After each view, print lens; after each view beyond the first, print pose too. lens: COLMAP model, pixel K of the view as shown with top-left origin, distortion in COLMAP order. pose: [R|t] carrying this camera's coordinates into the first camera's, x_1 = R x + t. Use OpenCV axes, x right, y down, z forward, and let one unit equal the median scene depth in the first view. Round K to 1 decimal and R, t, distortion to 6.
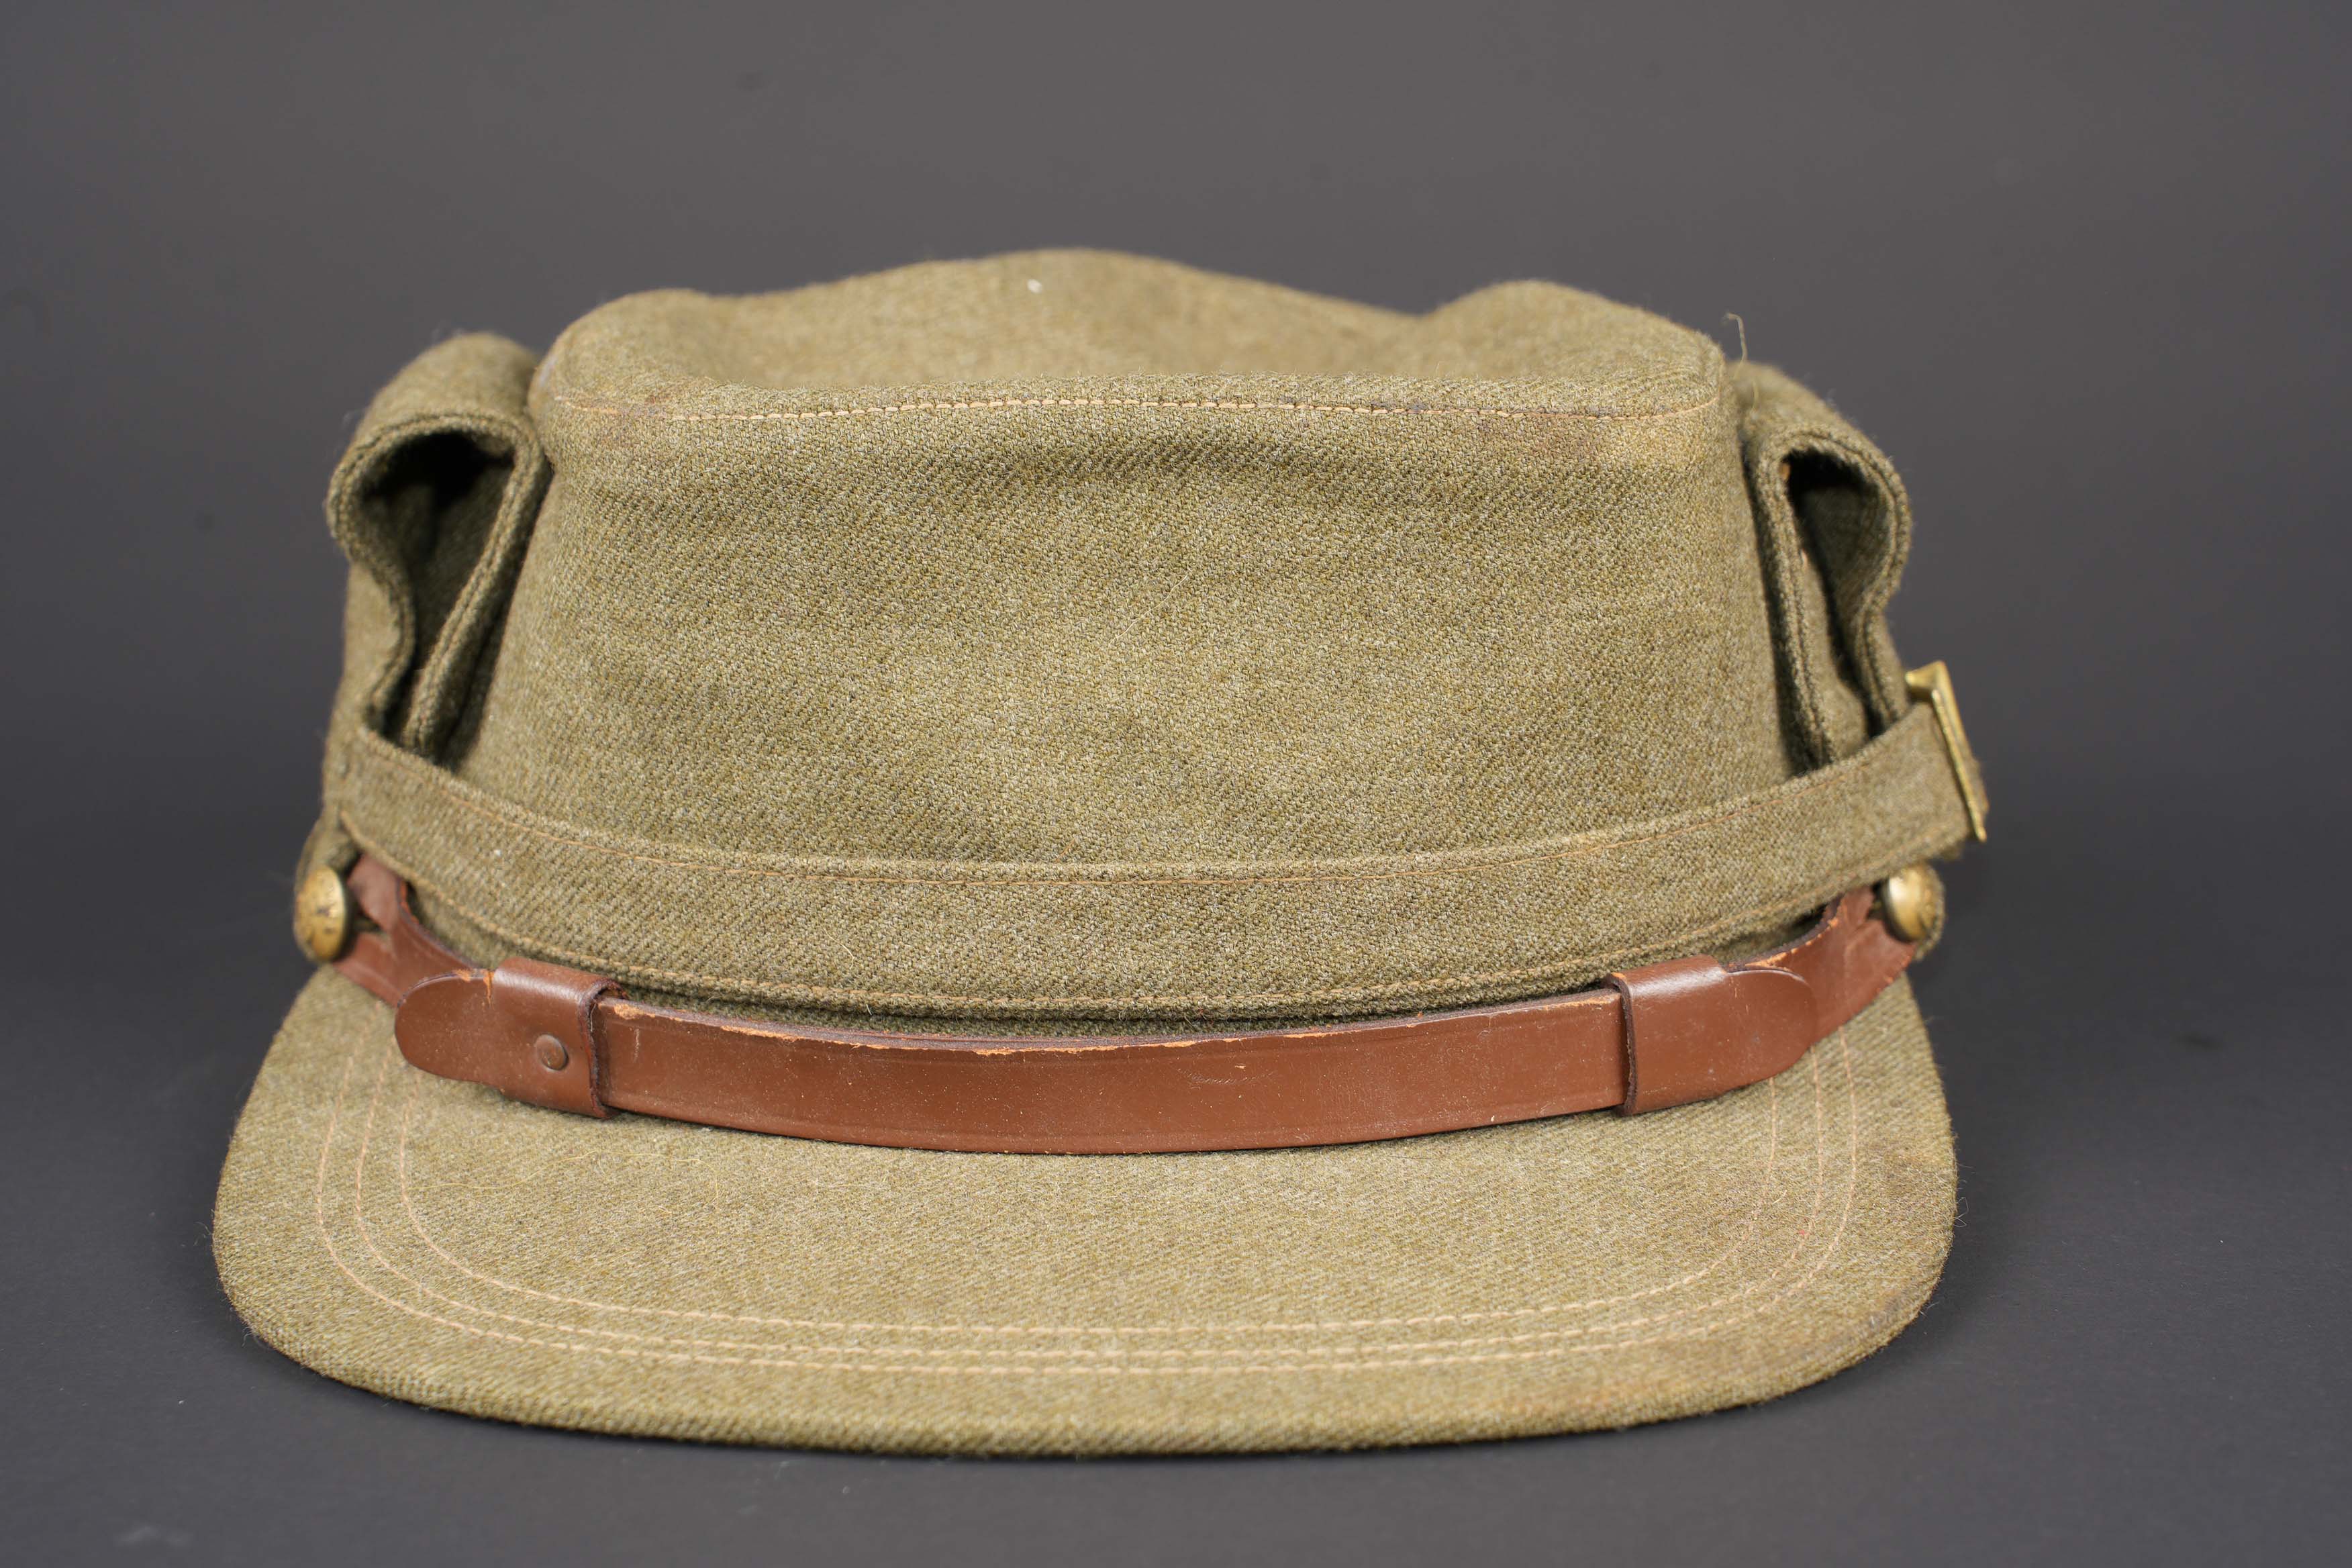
lens RADIAL K [[4898.2, 0, 1175.1], [0, 4898.2, 761.5], [0, 0, 1]] dist [0.248329, 0.000000]
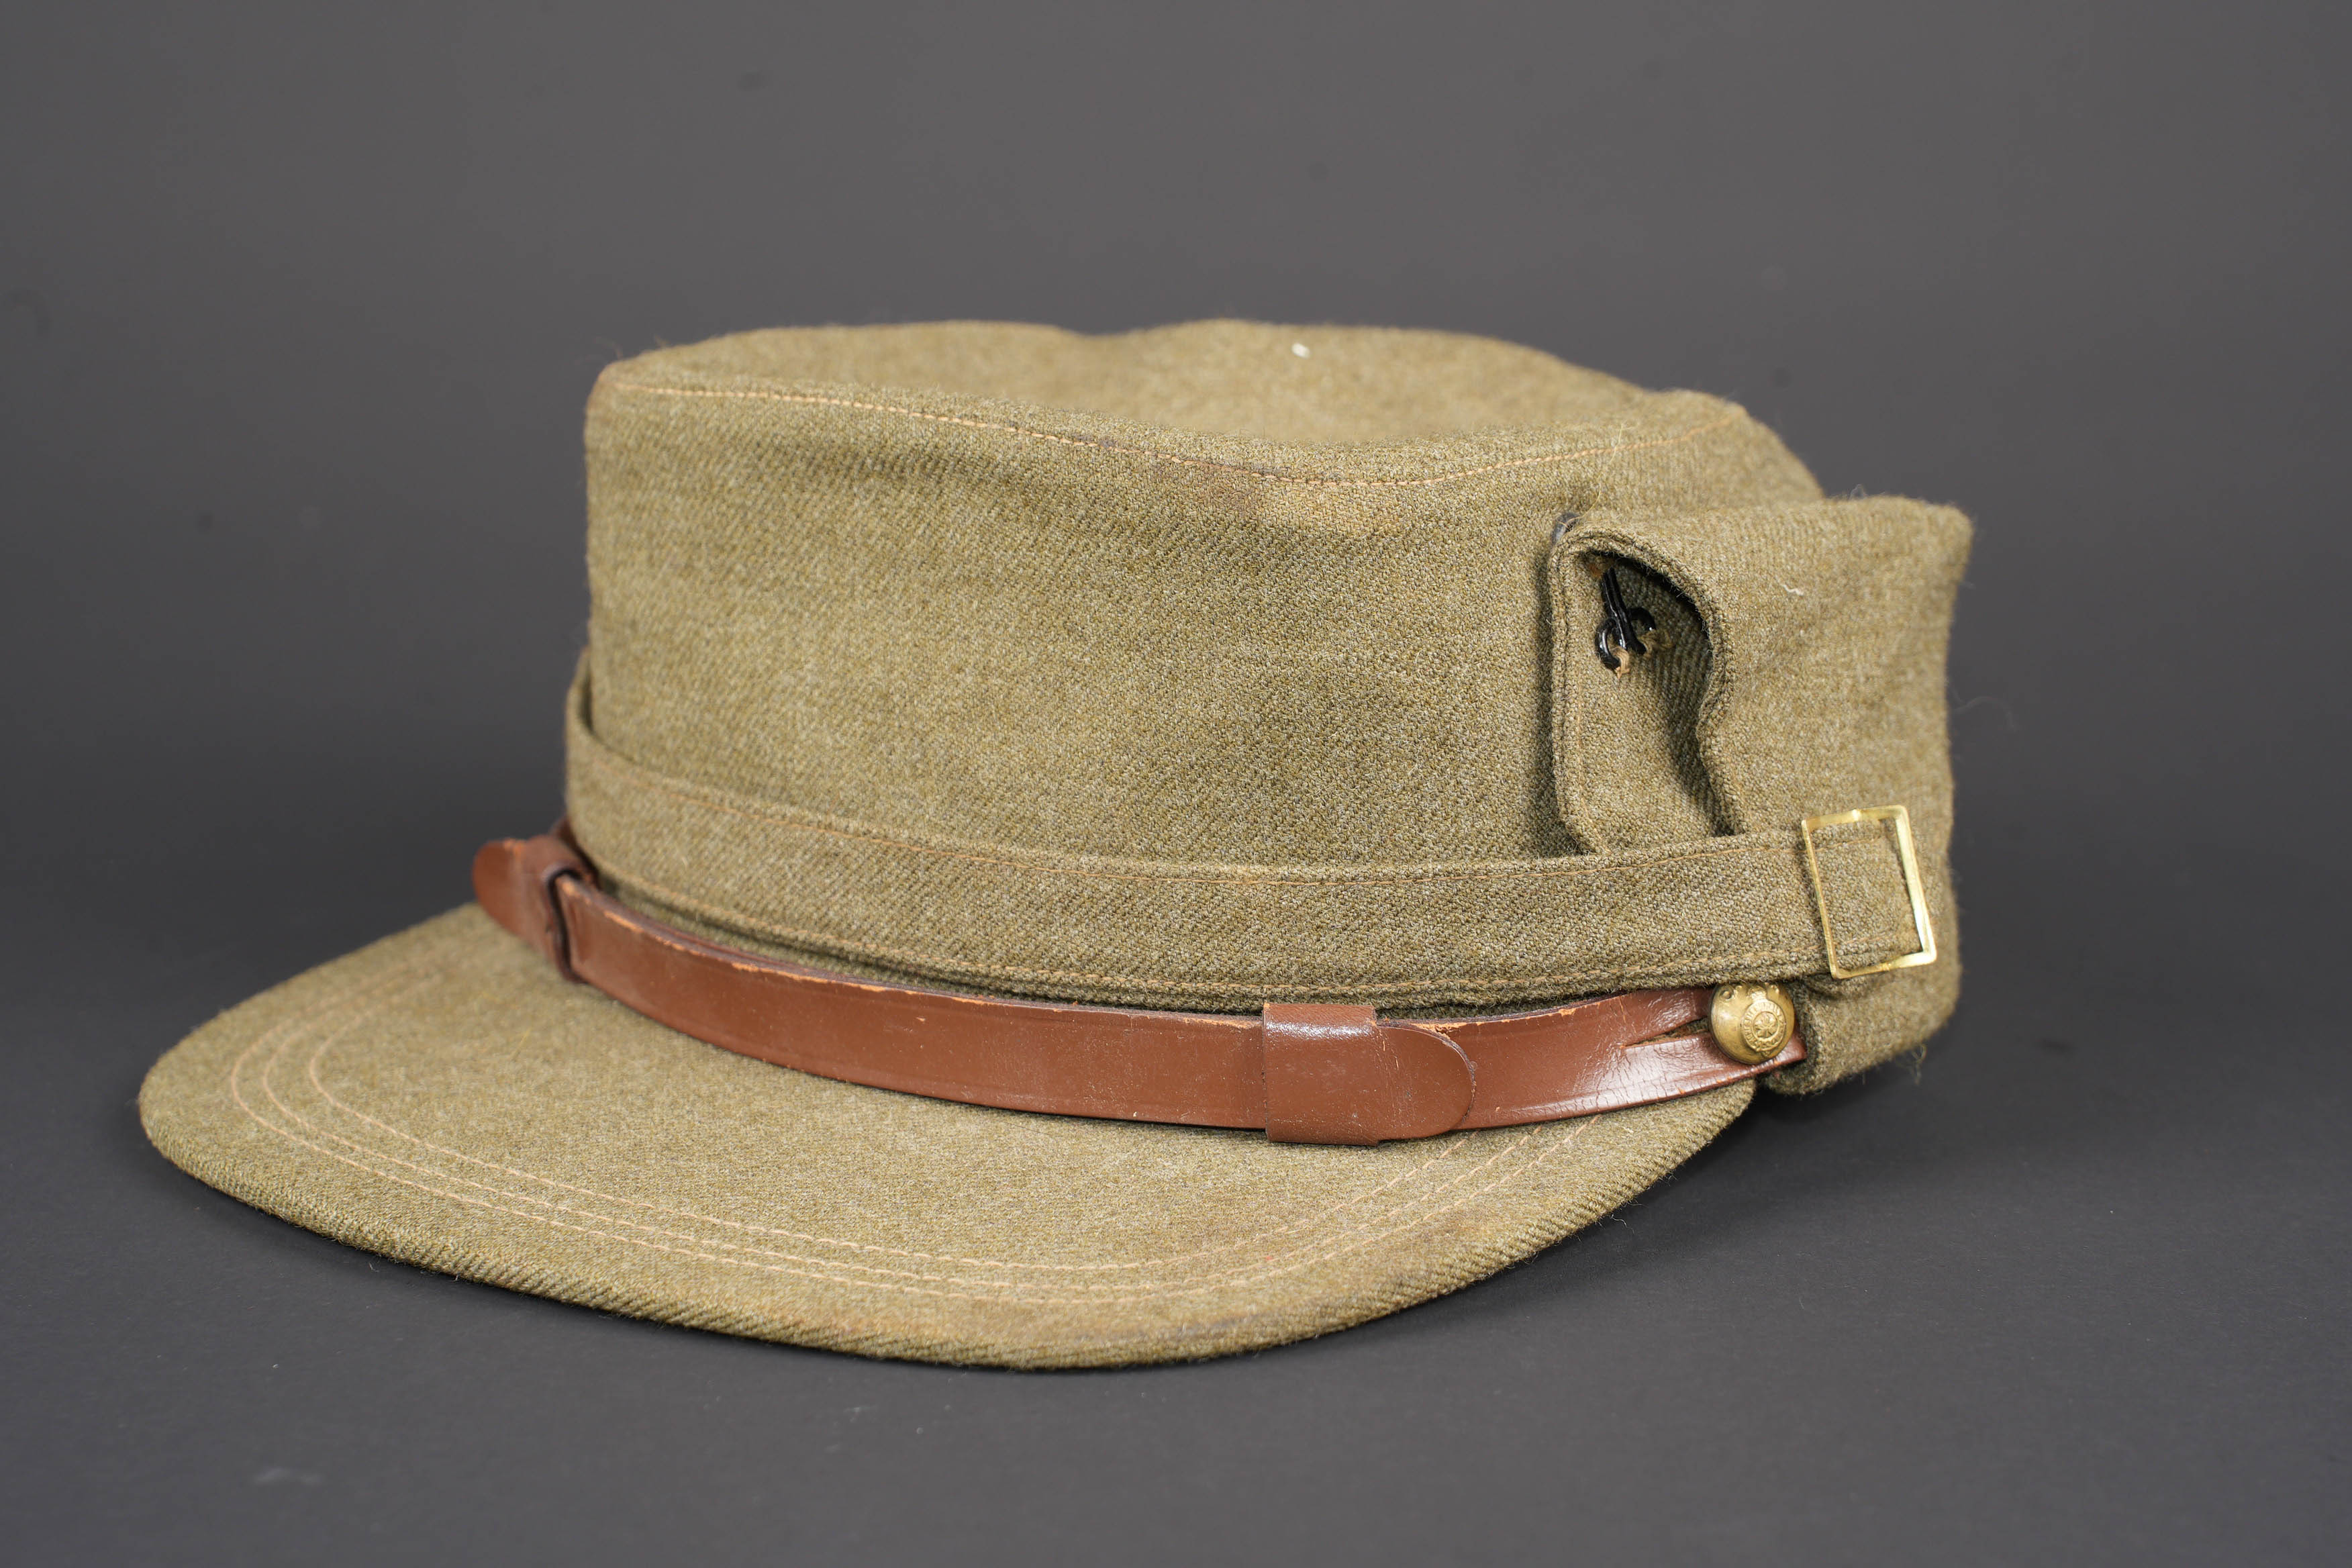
lens RADIAL K [[4898.2, 0, 1171.1], [0, 4898.2, 804.6], [0, 0, 1]] dist [0.248329, 0.000000]
pose [[0.818626, 0.151364, -0.554022, 0.664948], [-0.170062, 0.985271, 0.017901, -0.014951], [0.548571, 0.079564, 0.832310, 0.105857]]
